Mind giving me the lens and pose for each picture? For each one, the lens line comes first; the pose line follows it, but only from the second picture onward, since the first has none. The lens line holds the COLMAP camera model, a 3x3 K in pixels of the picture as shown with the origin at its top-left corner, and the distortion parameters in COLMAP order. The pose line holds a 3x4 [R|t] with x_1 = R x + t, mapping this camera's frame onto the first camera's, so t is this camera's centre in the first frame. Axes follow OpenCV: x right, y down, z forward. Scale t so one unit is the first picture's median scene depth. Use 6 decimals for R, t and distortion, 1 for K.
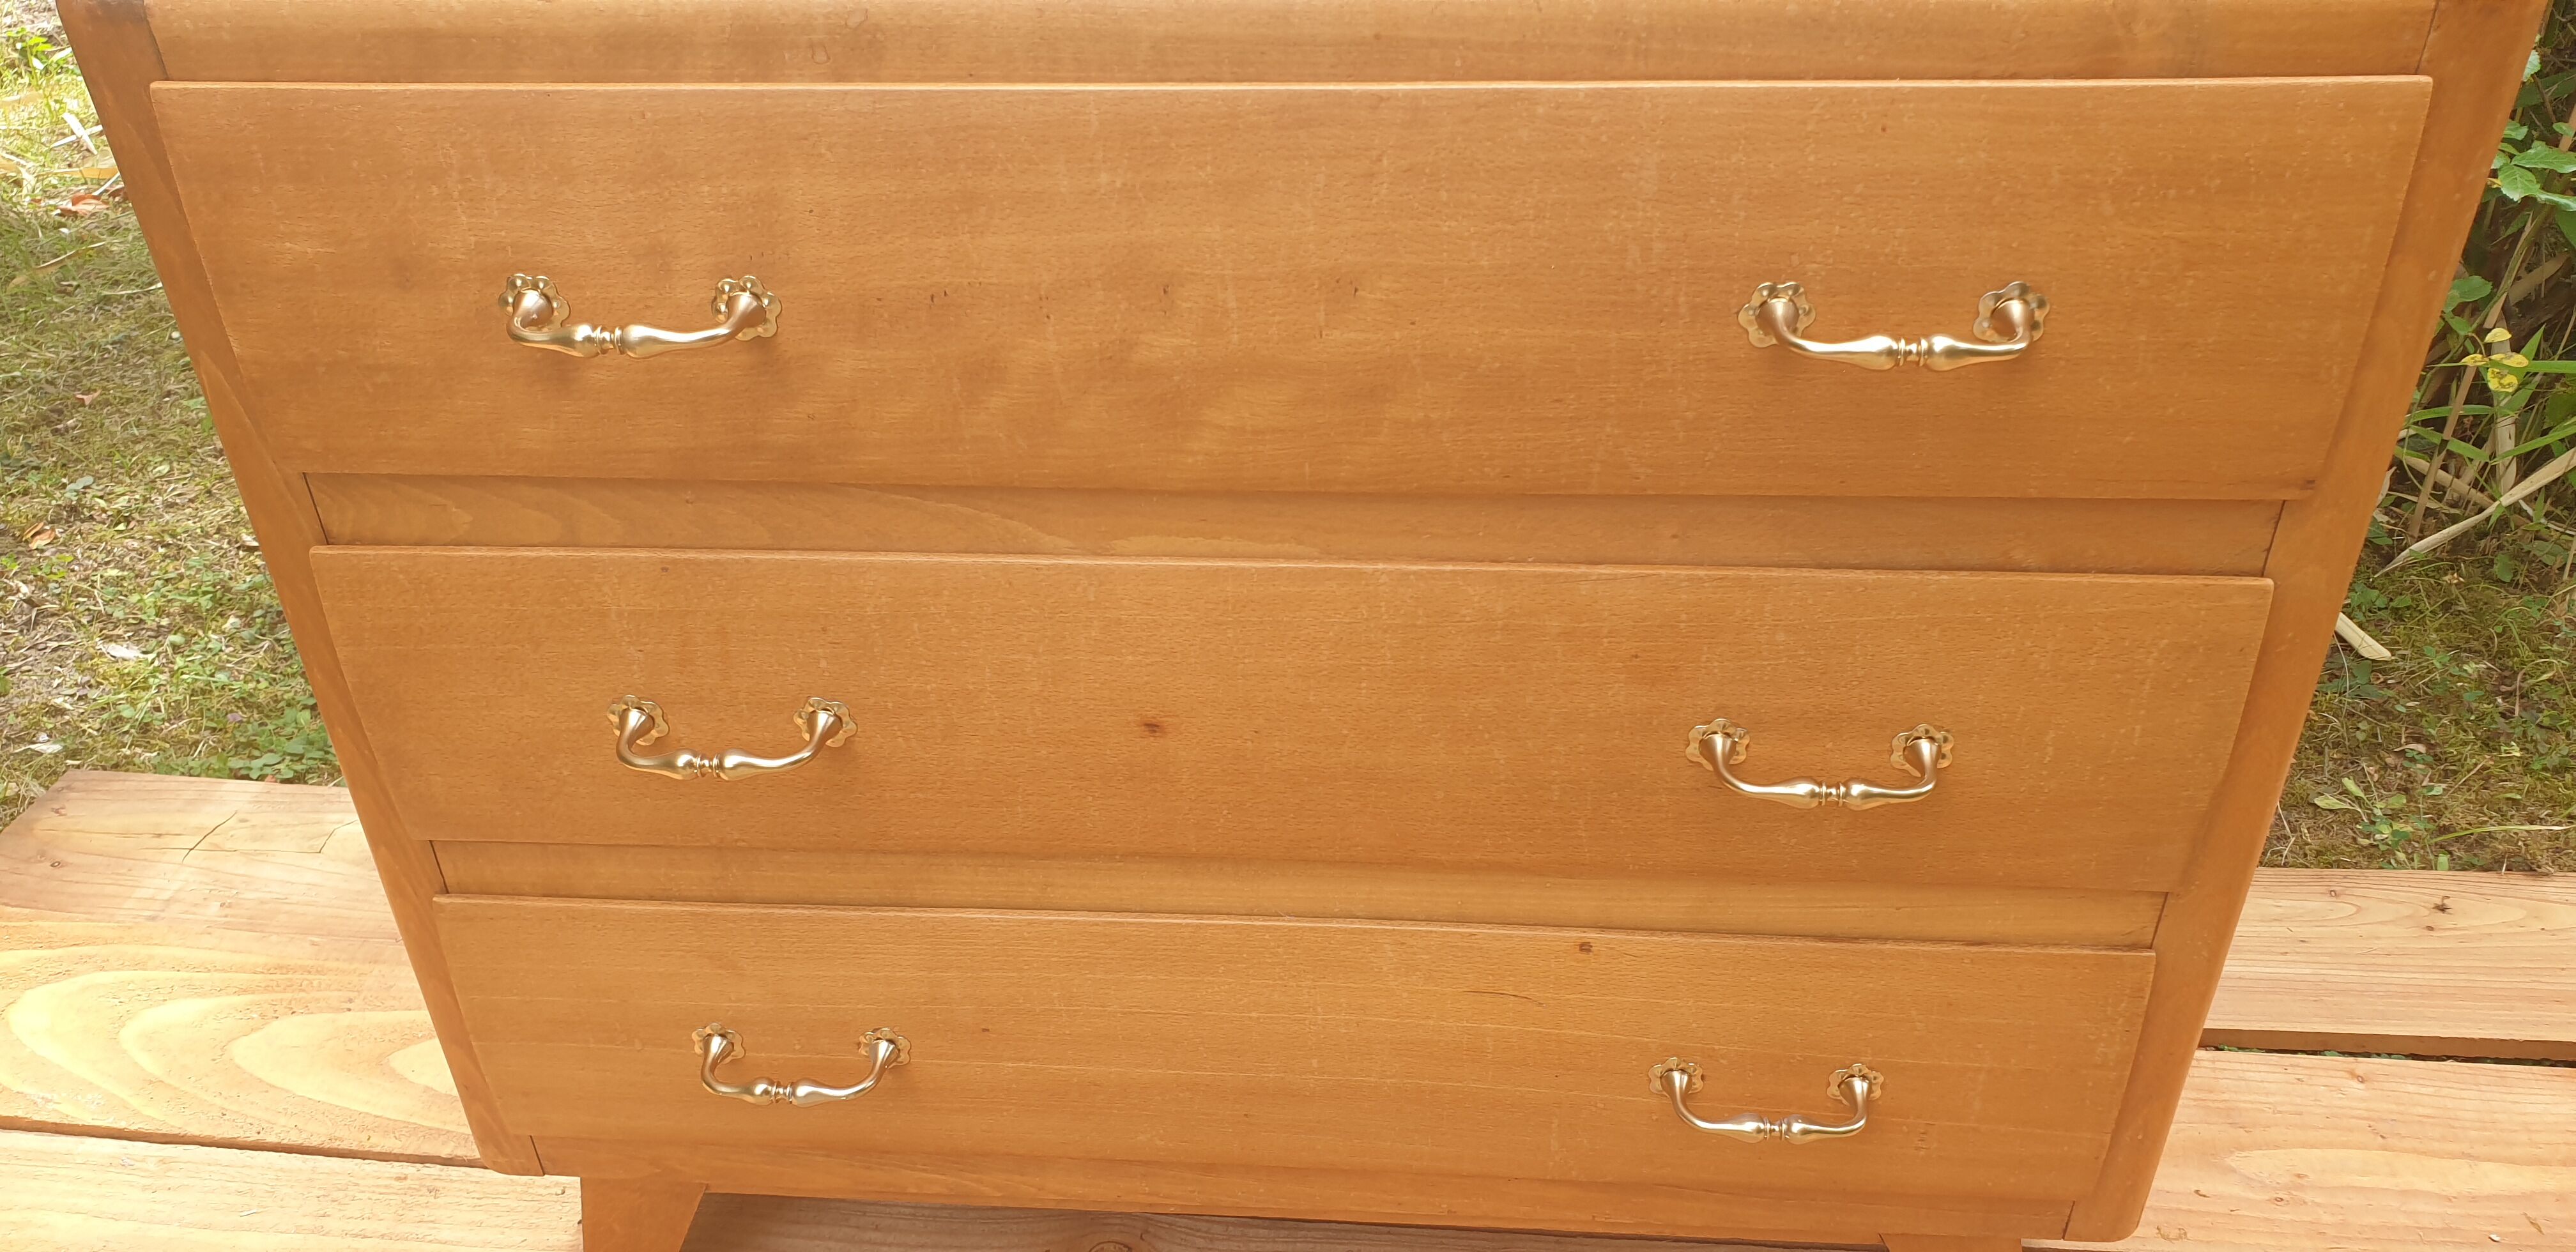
lens RADIAL K [[1950.2, 0, 1243.4], [0, 1950.2, 717.8], [0, 0, 1]] dist [0.008280, -0.000662]
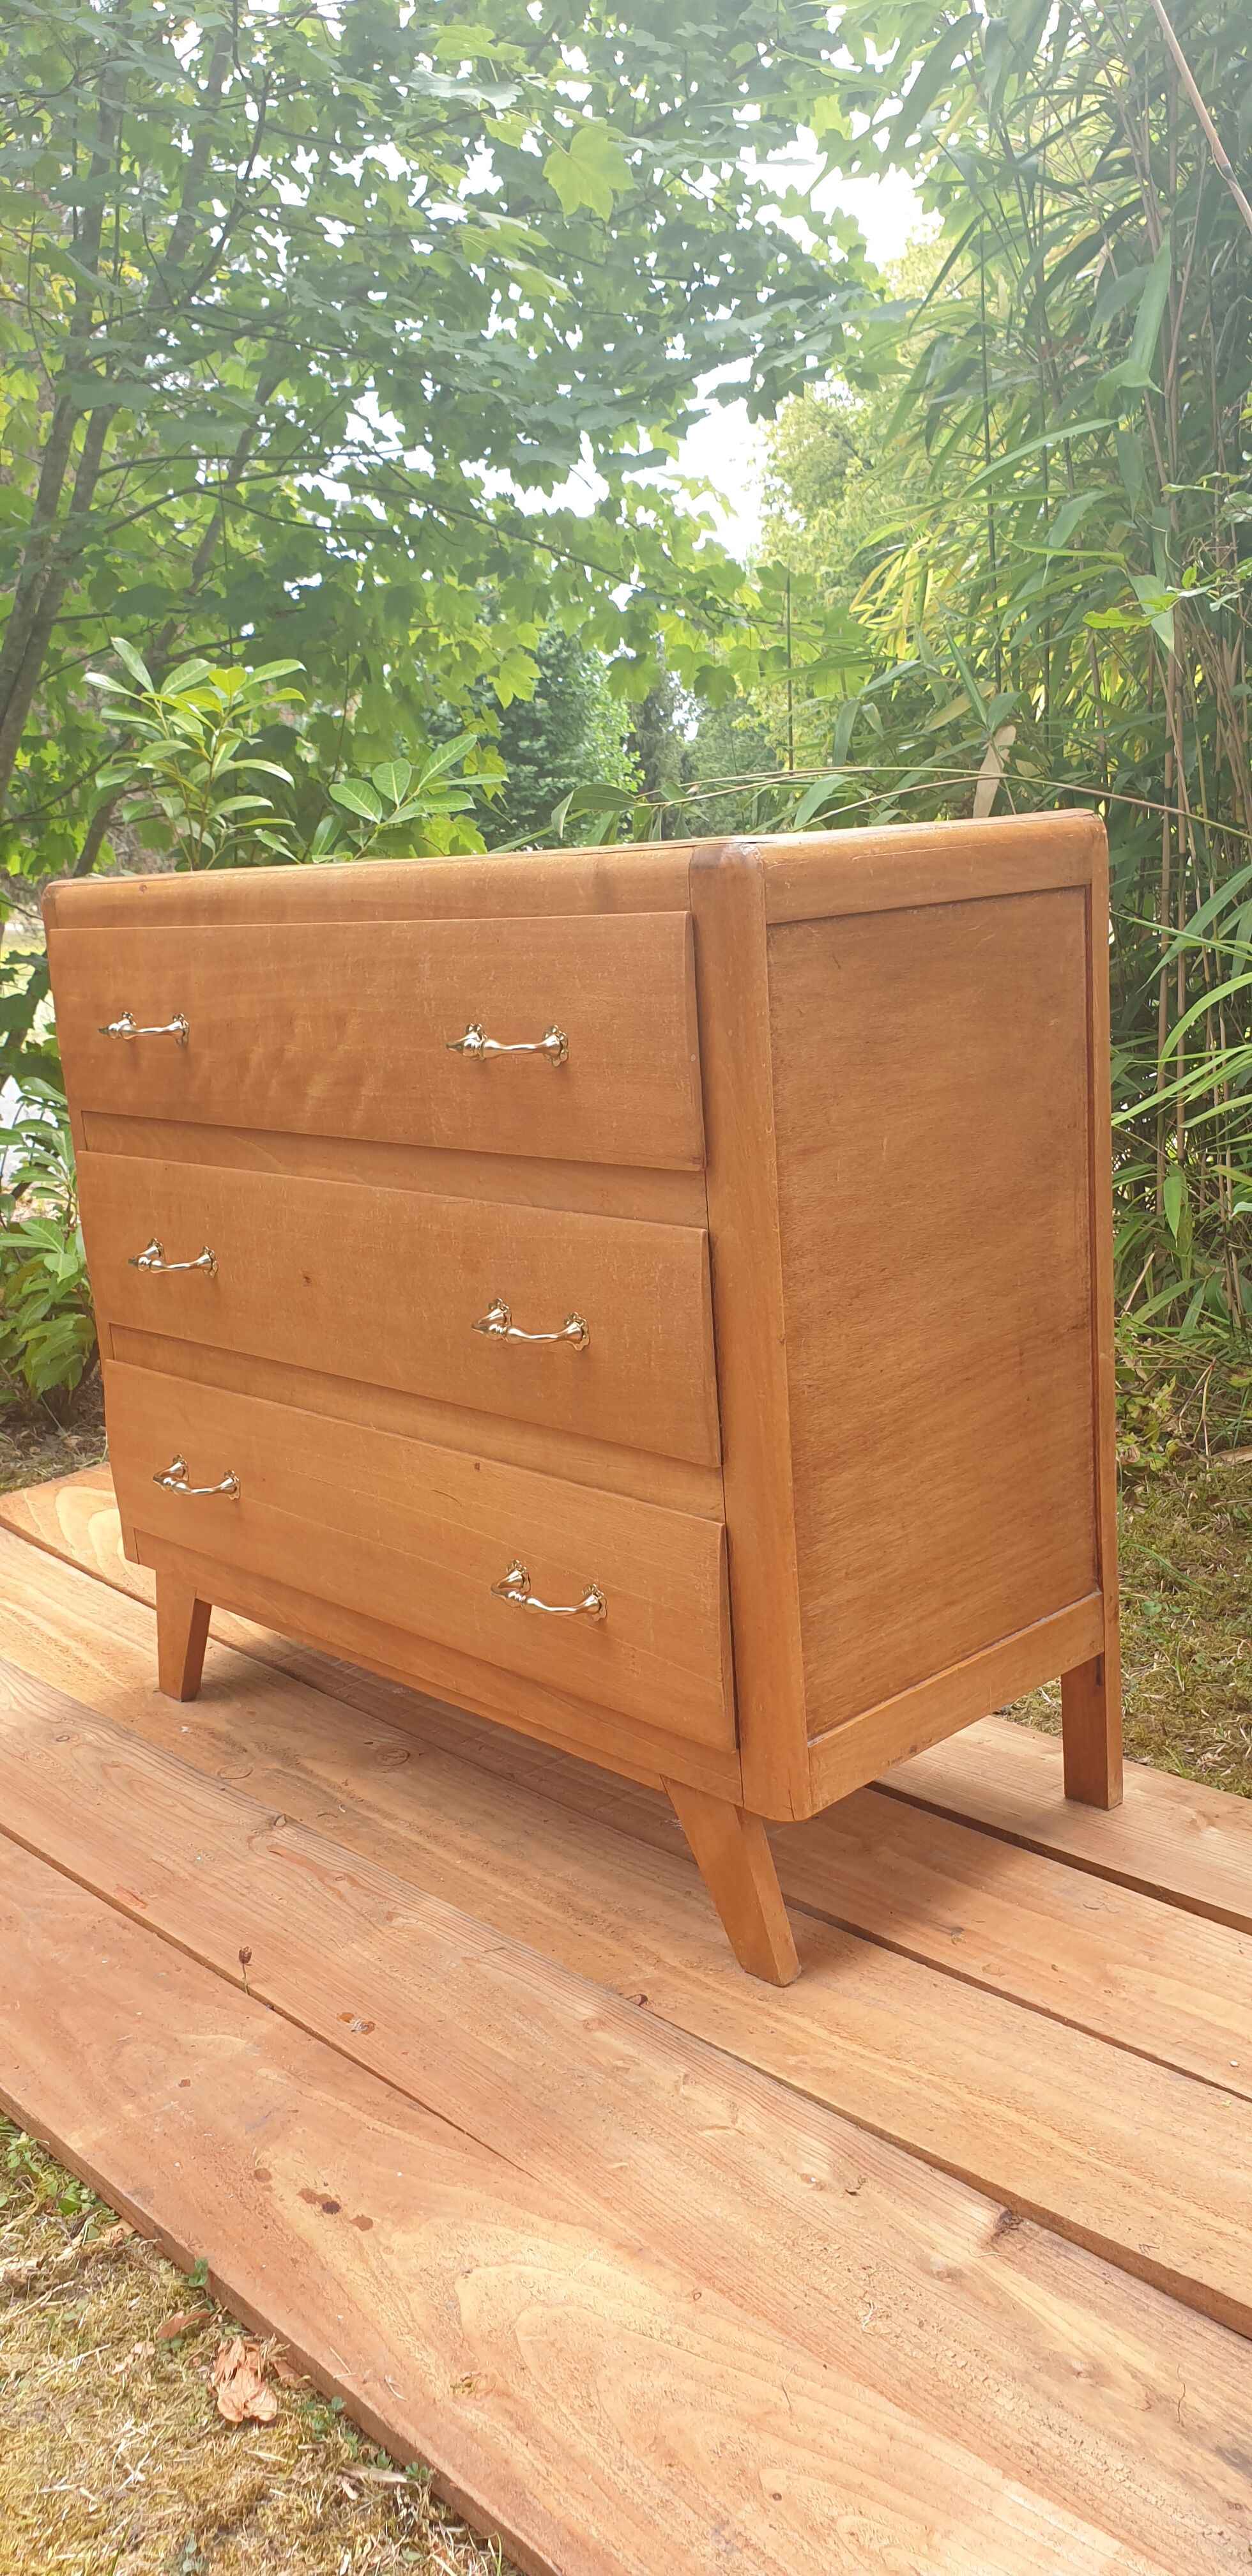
lens RADIAL K [[1976.9, 0, 631.0], [0, 1976.9, 1279.5], [0, 0, 1]] dist [-0.002360, 0.001463]
pose [[0.759344, 0.125432, -0.638486, 1.555650], [-0.343793, 0.910441, -0.230010, 0.373740], [0.552453, 0.394163, 0.734460, -0.221853]]
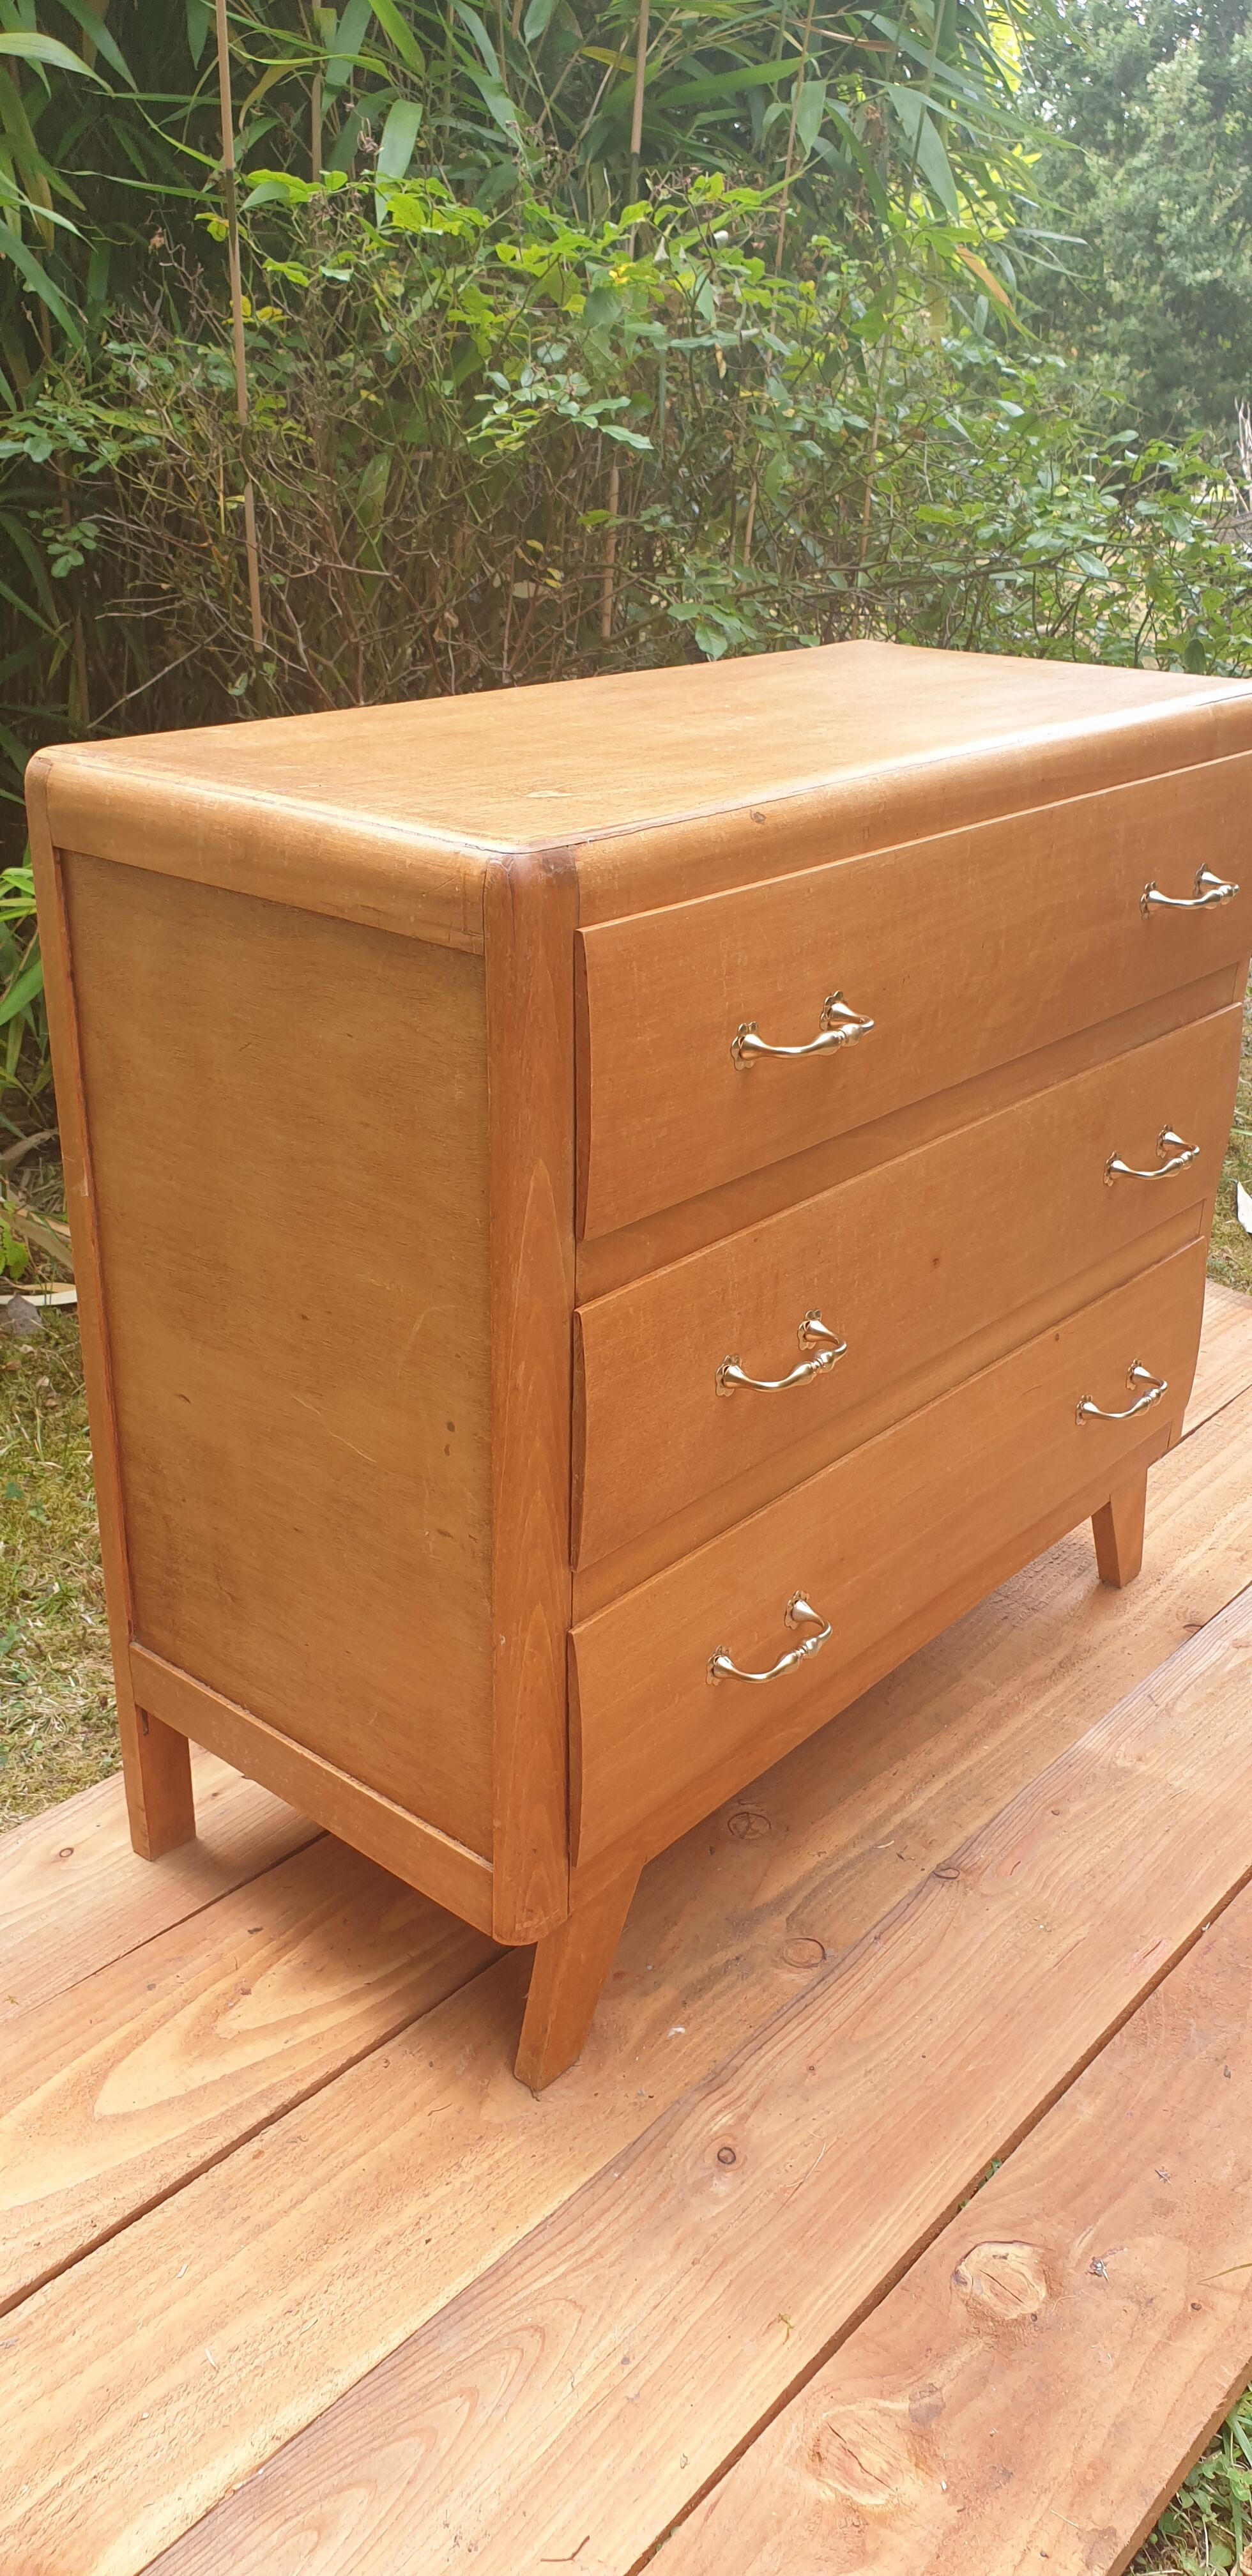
lens RADIAL K [[1923.7, 0, 616.9], [0, 1923.7, 1347.5], [0, 0, 1]] dist [0.146501, -0.391246]
pose [[0.593023, -0.319396, 0.739128, -1.515850], [0.456063, 0.889754, 0.018573, -0.086372], [-0.663574, 0.326075, 0.673309, 0.200214]]
